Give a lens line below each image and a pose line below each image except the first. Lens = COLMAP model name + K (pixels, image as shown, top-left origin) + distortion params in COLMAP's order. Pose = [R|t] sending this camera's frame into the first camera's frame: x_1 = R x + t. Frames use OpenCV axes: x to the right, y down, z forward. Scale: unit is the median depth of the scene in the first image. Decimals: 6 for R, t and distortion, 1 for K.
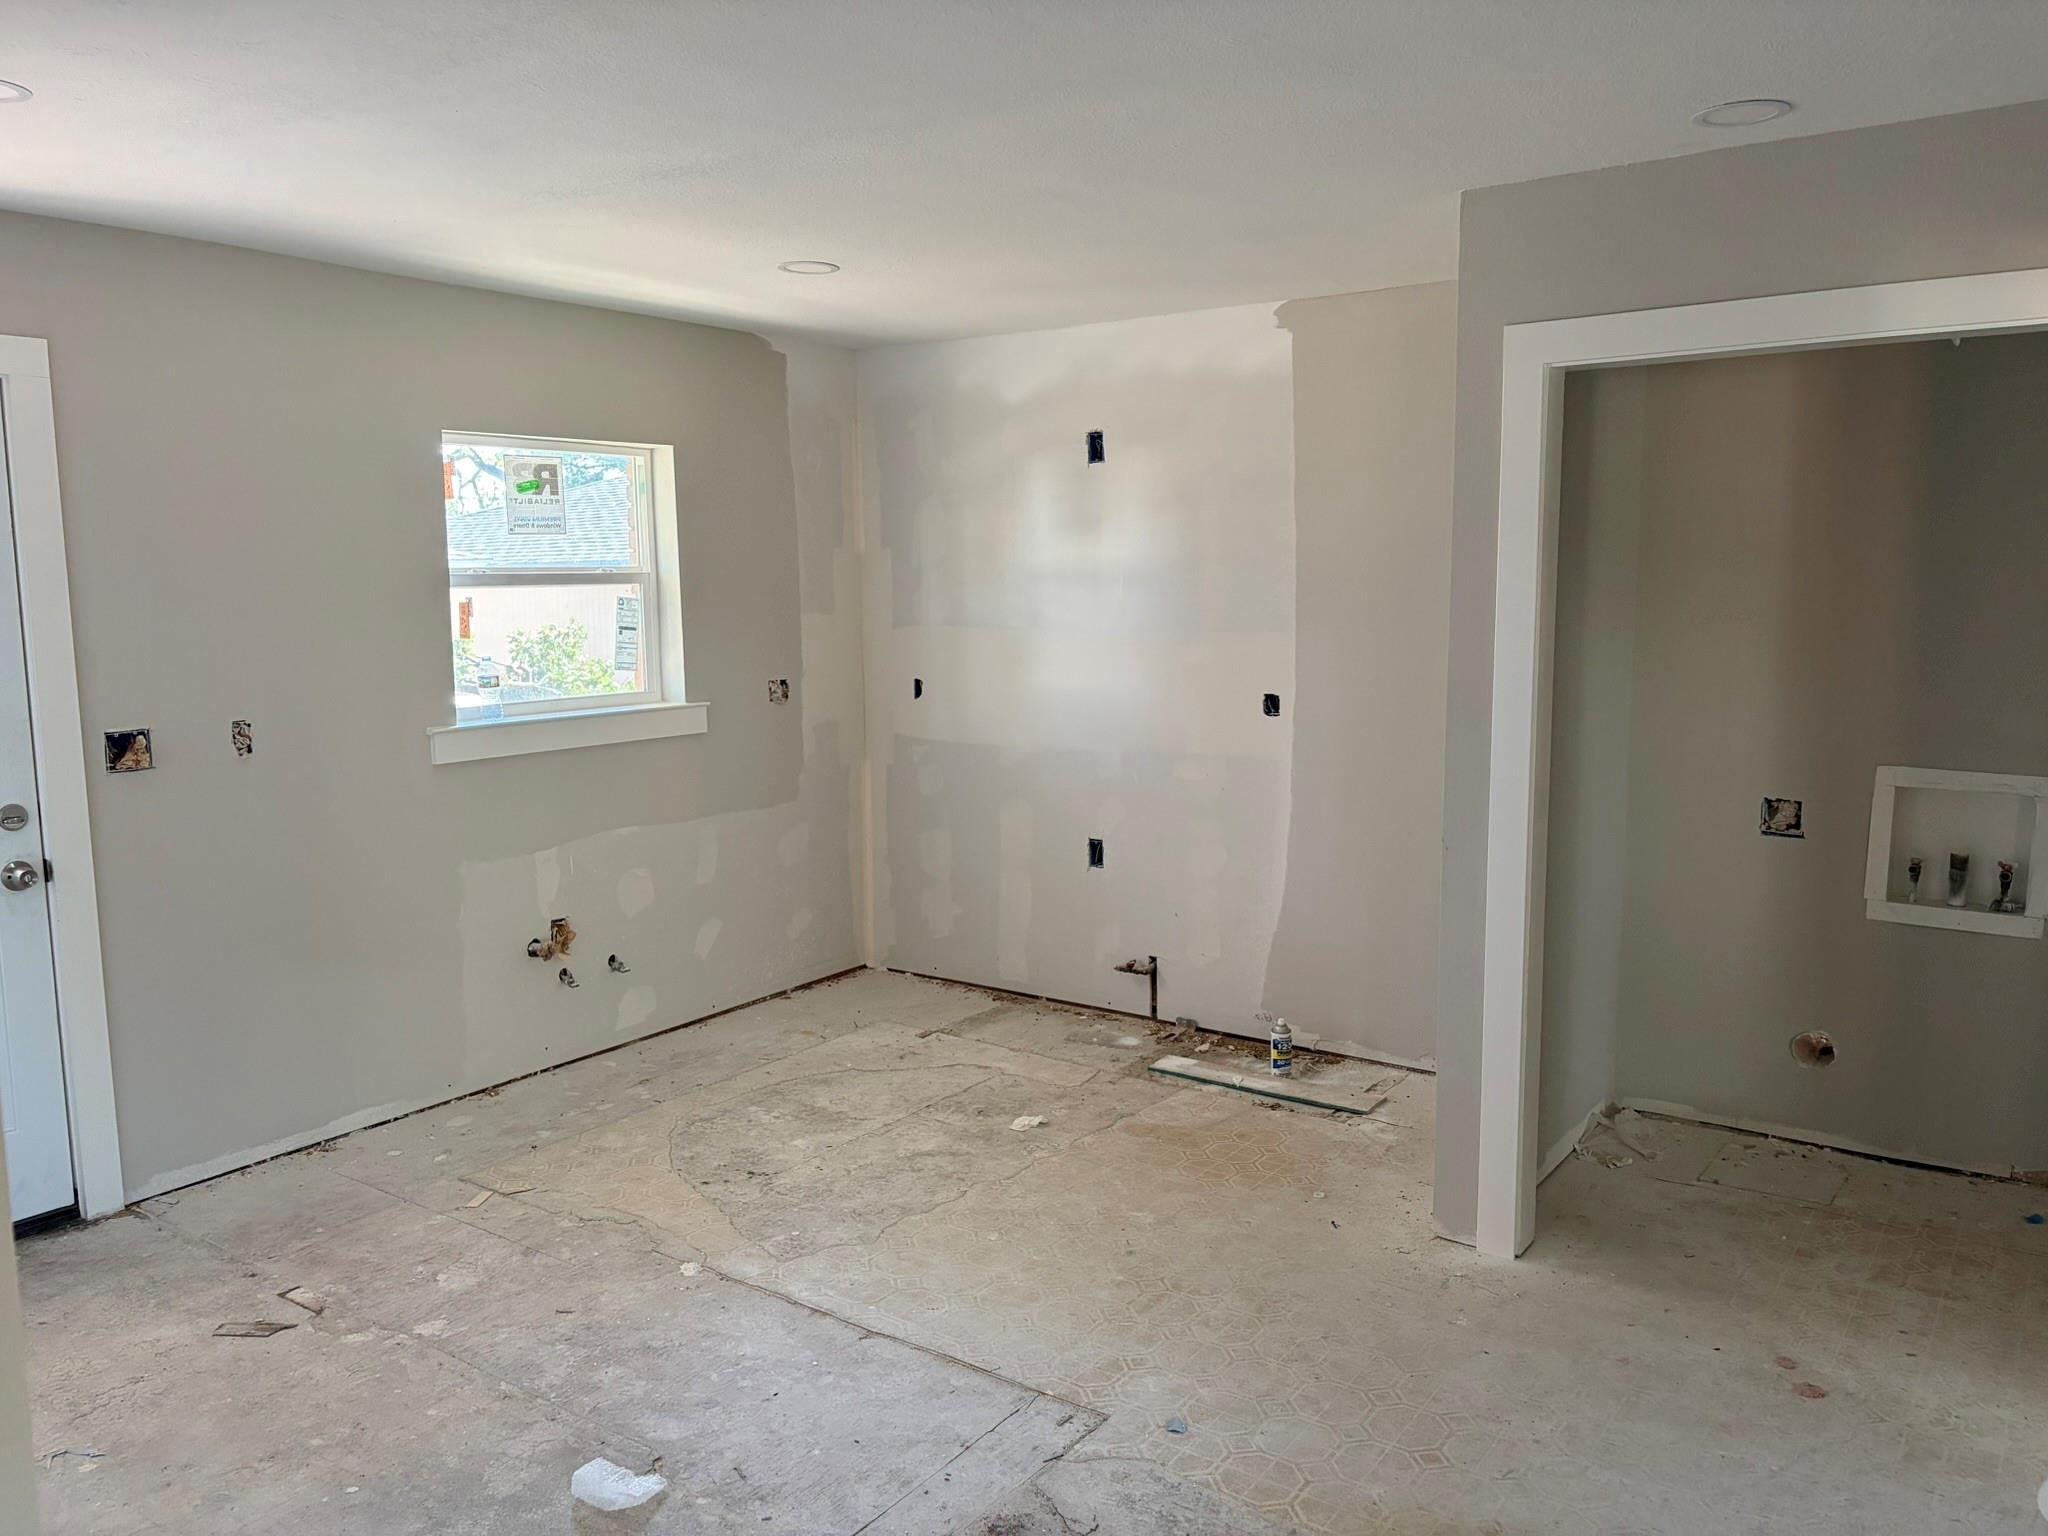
lens RADIAL K [[1541.3, 0, 1039.8], [0, 1541.3, 767.9], [0, 0, 1]] dist [0.052321, 0.000463]
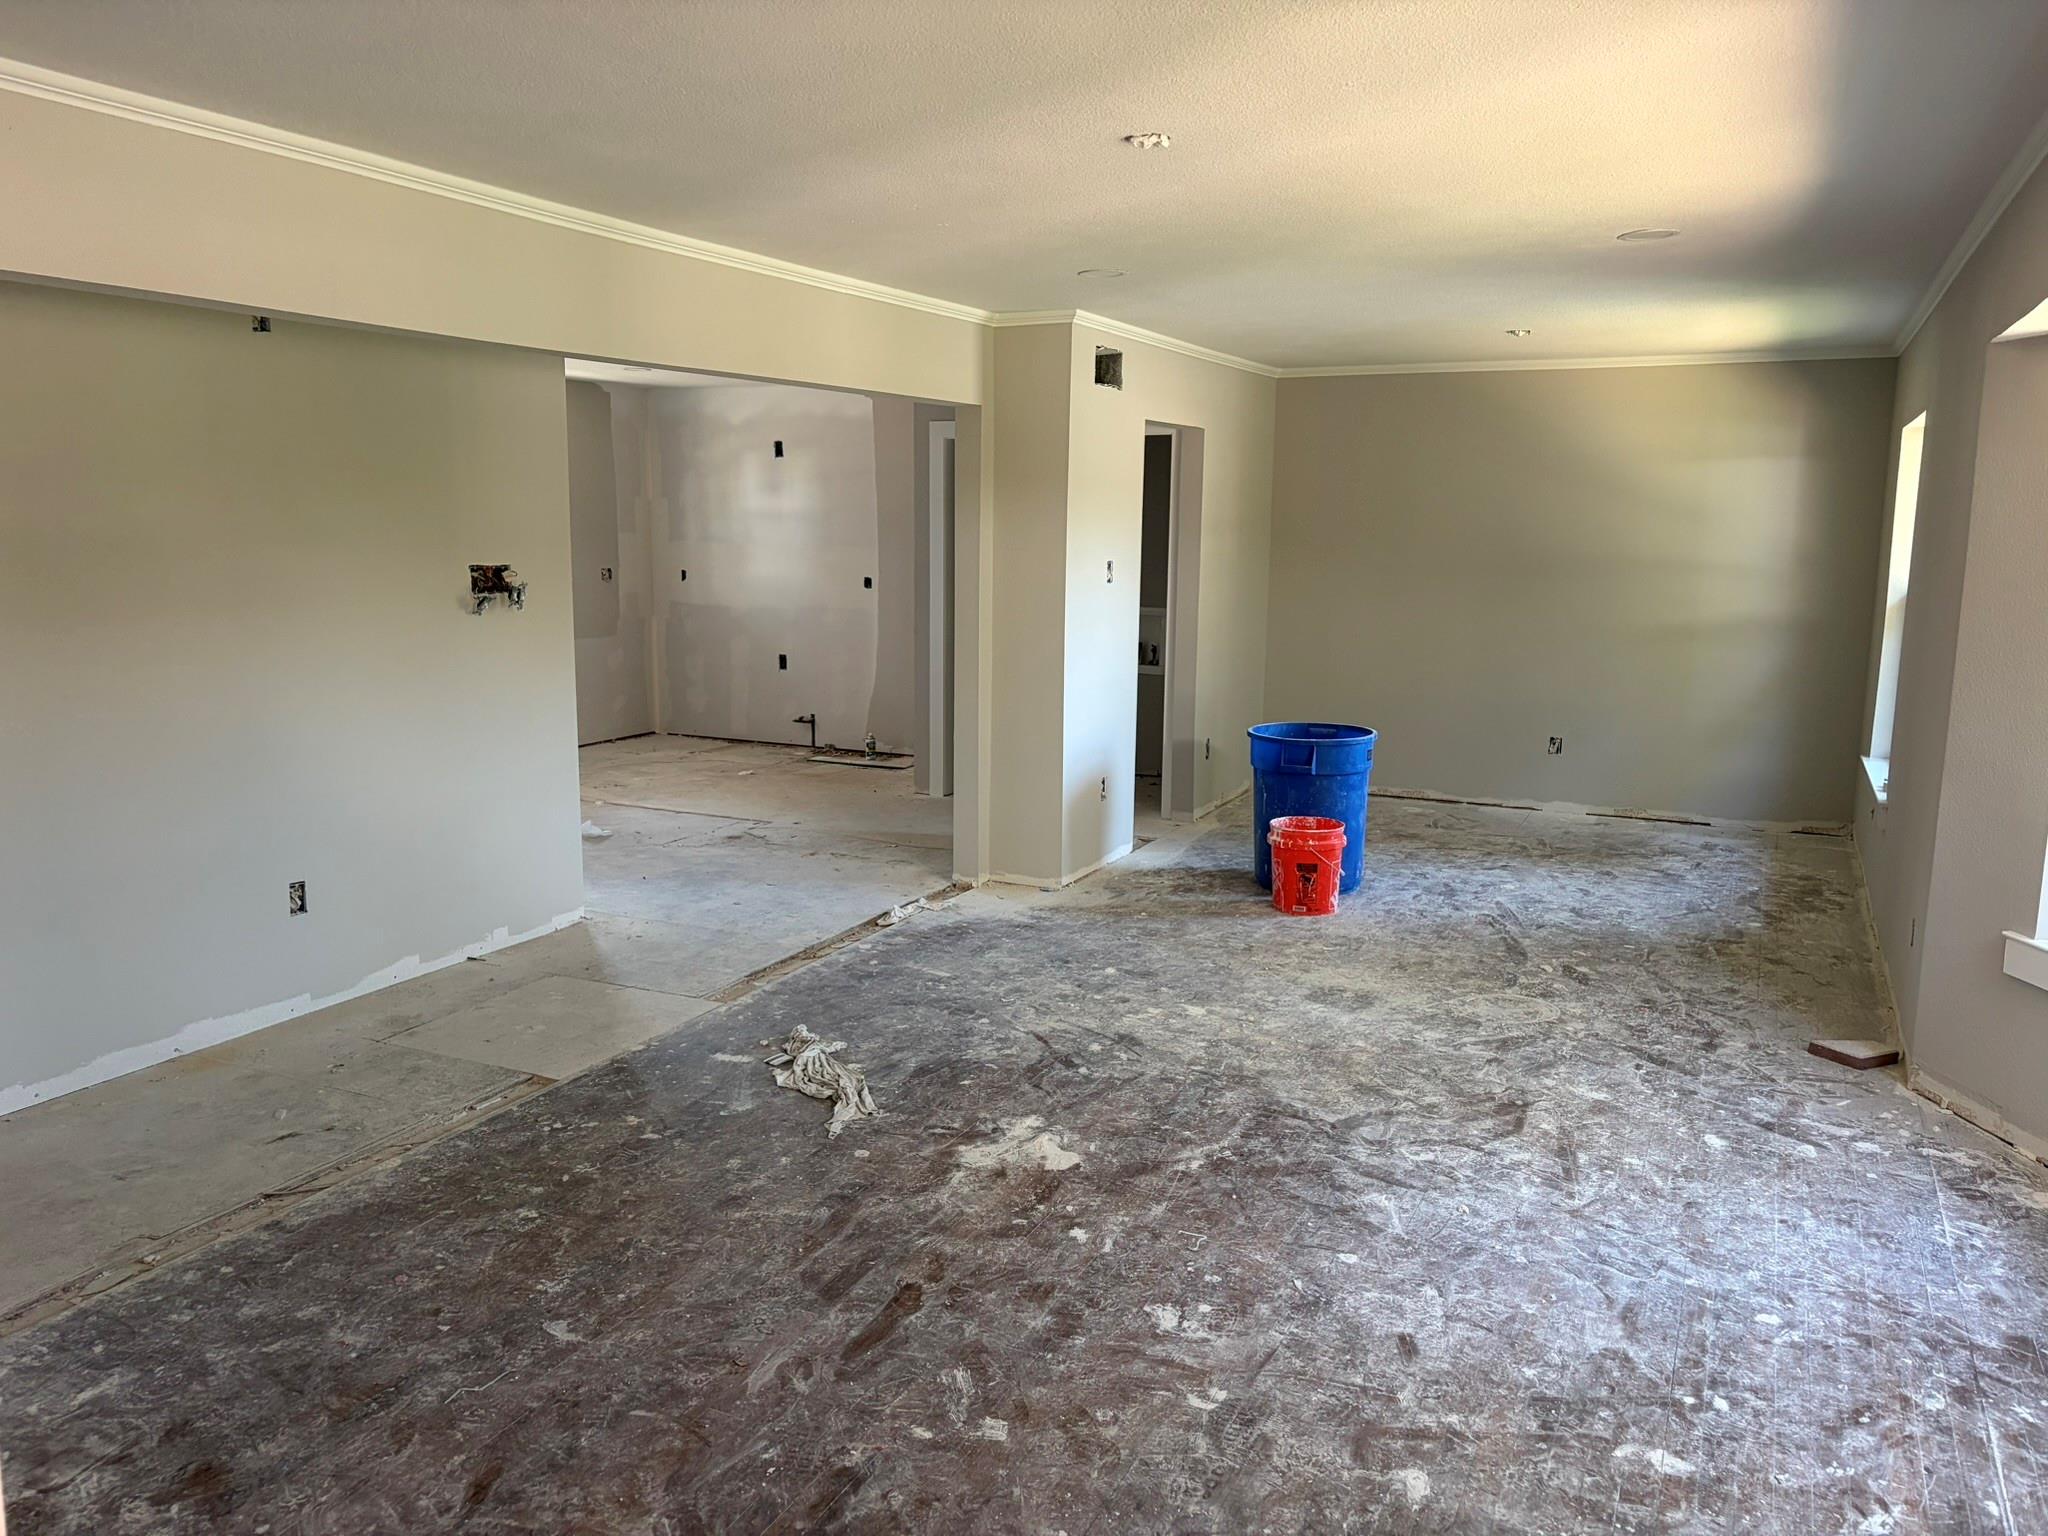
lens RADIAL K [[1535.4, 0, 1021.7], [0, 1535.4, 787.2], [0, 0, 1]] dist [0.143227, -0.245029]
pose [[0.987108, -0.008238, 0.159845, 0.024277], [0.000416, 0.998803, 0.048906, 0.129801], [-0.160056, -0.048209, 0.985930, -1.056069]]
